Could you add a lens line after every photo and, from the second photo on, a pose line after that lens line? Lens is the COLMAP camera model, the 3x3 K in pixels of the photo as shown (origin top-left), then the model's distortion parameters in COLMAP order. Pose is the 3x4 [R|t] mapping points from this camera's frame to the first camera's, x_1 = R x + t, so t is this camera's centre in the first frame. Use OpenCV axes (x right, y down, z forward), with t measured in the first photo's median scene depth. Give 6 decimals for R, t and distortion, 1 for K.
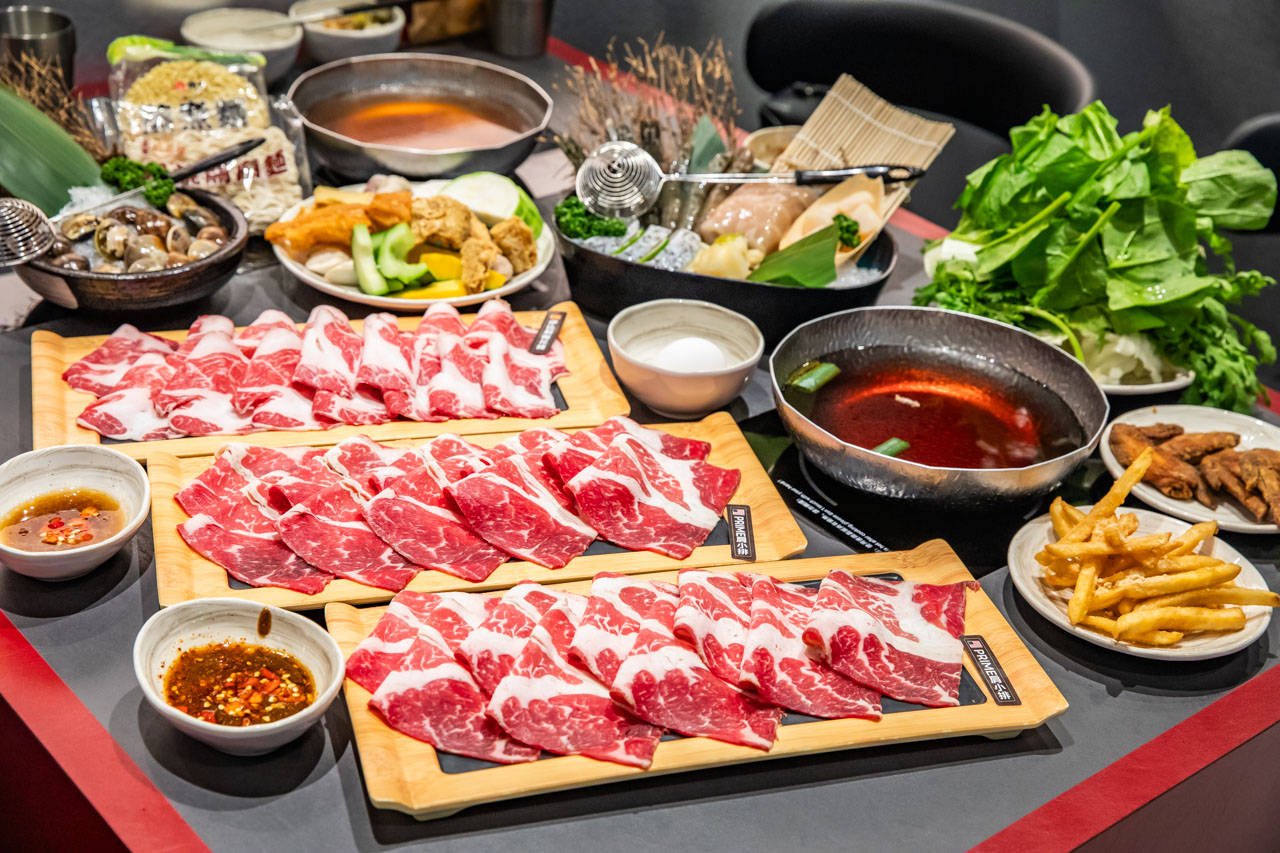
lens RADIAL K [[1735.7, 0, 643.2], [0, 1735.7, 431.6], [0, 0, 1]] dist [0.063067, 0.000000]
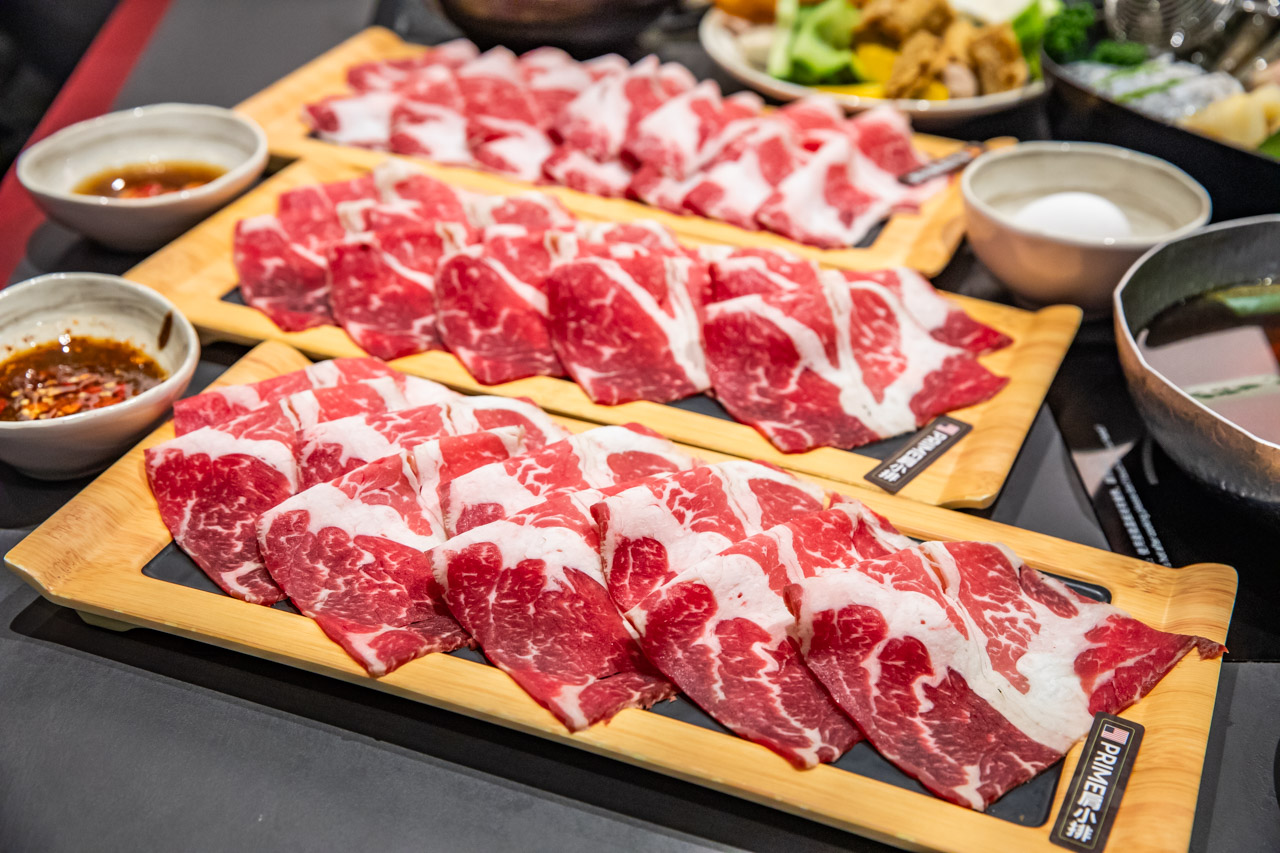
lens RADIAL K [[1735.7, 0, 643.0], [0, 1735.7, 423.9], [0, 0, 1]] dist [0.063067, 0.000000]
pose [[0.801161, 0.281688, -0.528008, 0.313915], [-0.285188, 0.955377, 0.076962, 0.029592], [0.526126, 0.088923, 0.845745, 0.439096]]
